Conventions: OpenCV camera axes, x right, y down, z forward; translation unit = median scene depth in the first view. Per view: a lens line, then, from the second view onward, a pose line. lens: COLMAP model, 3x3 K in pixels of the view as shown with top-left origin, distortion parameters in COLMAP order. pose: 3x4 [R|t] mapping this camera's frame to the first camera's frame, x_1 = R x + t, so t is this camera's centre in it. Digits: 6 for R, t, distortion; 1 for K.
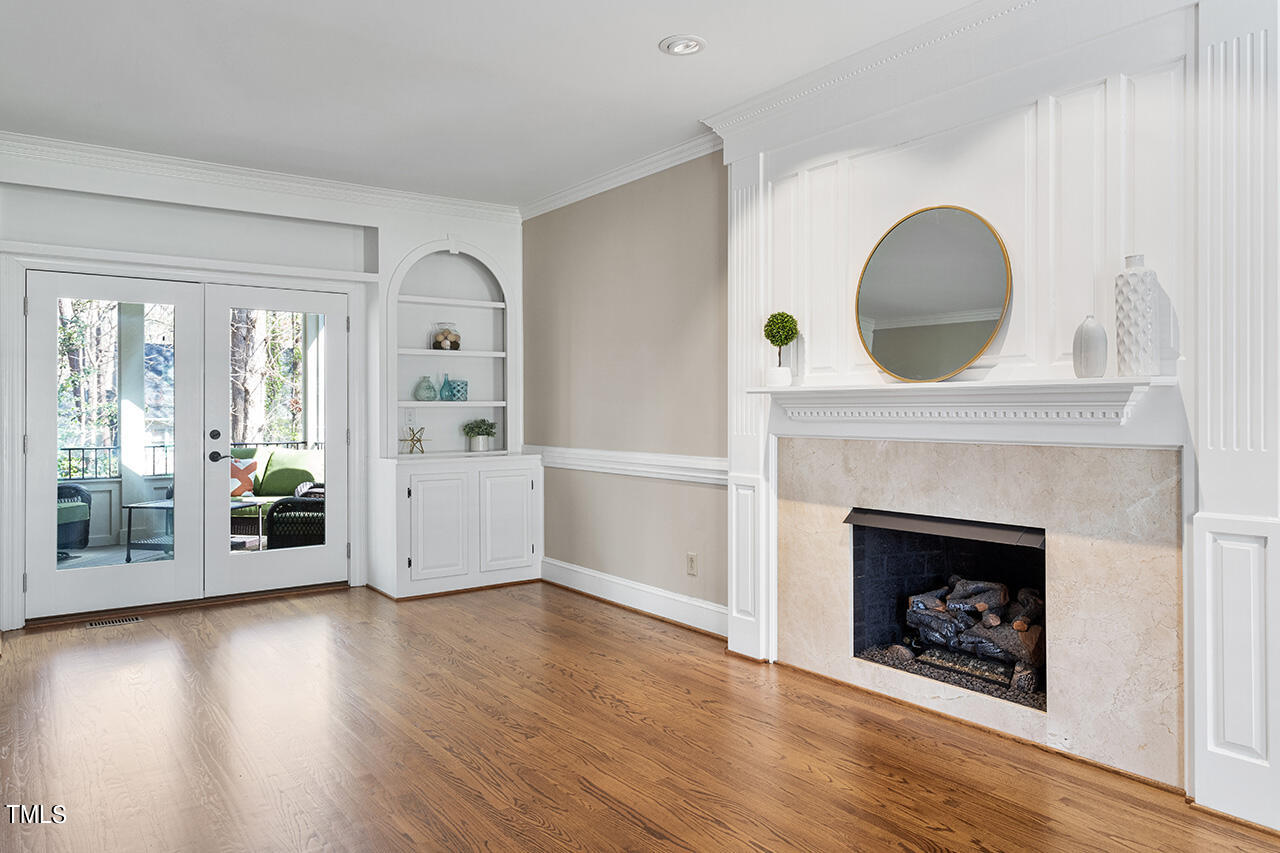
lens RADIAL K [[867.5, 0, 643.3], [0, 867.5, 407.9], [0, 0, 1]] dist [0.003341, 0.000972]
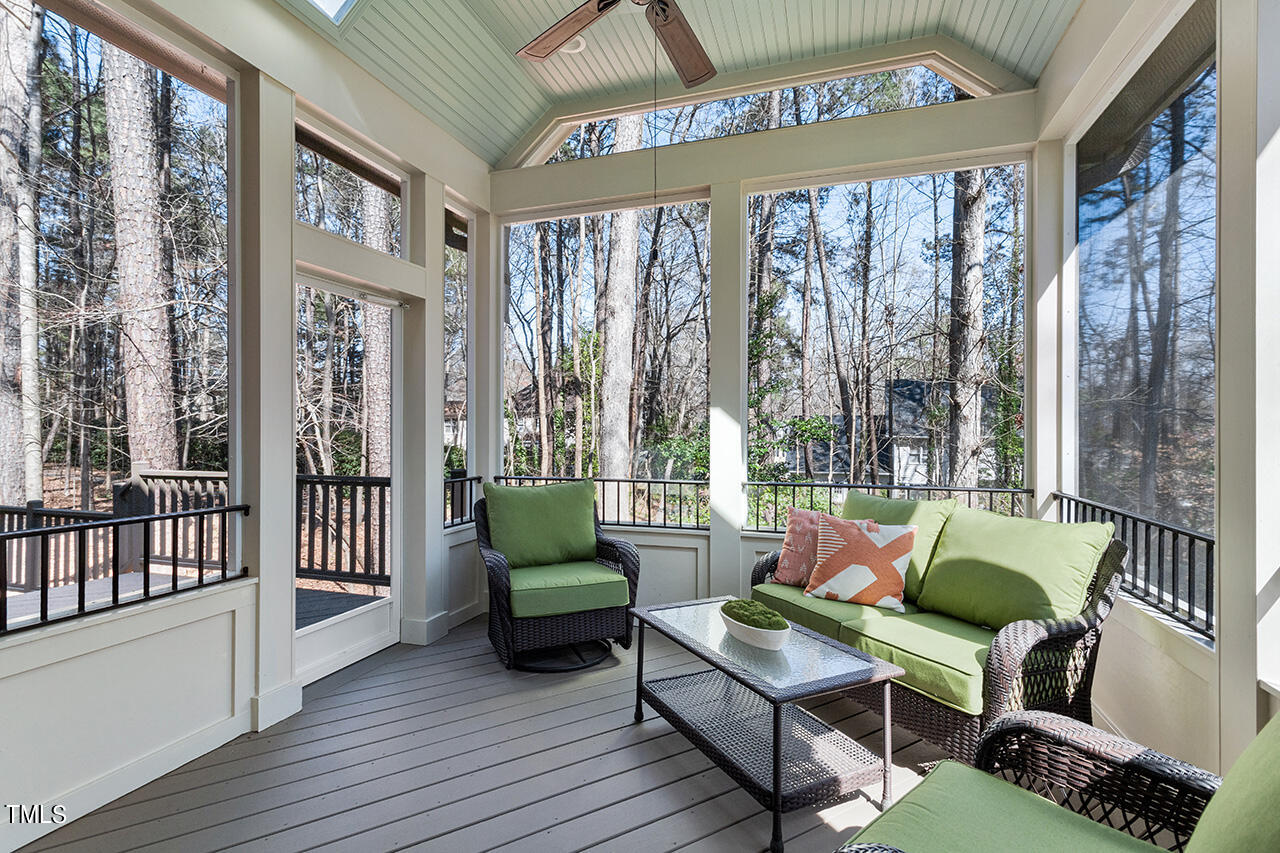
lens RADIAL K [[607.6, 0, 640.0], [0, 607.6, 426.5], [0, 0, 1]] dist [0.017041, 0.000349]
pose [[0.577681, 0.000501, -0.816263, -0.525599], [-0.003726, 0.999991, -0.002023, 0.010105], [0.816254, 0.004210, 0.577677, 1.389427]]
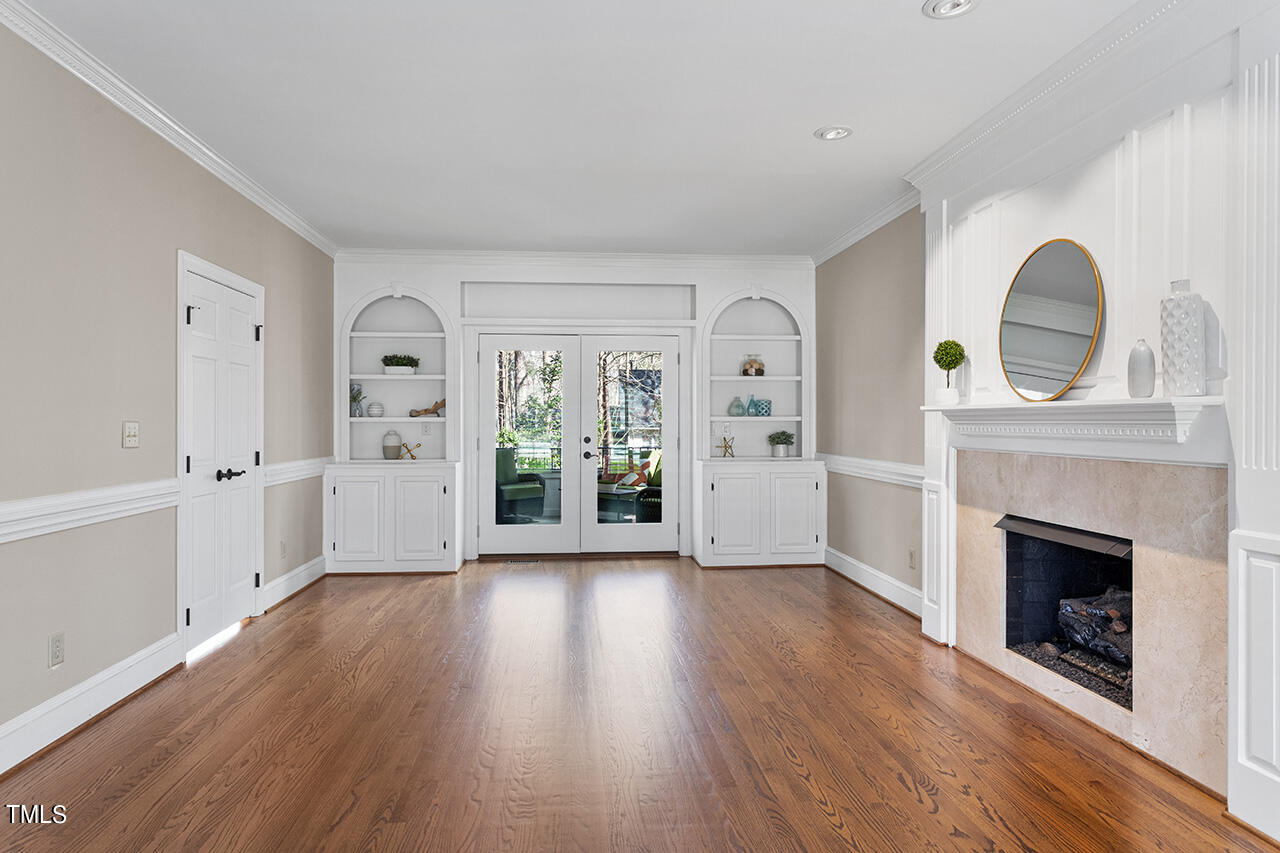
lens RADIAL K [[785.8, 0, 640.0], [0, 785.8, 426.5], [0, 0, 1]] dist [-0.001475, 0.000539]
pose [[0.858634, 0.006605, -0.512546, 0.327933], [-0.002444, 0.999958, 0.008791, -0.004455], [0.512583, -0.006296, 0.858615, -0.095789]]
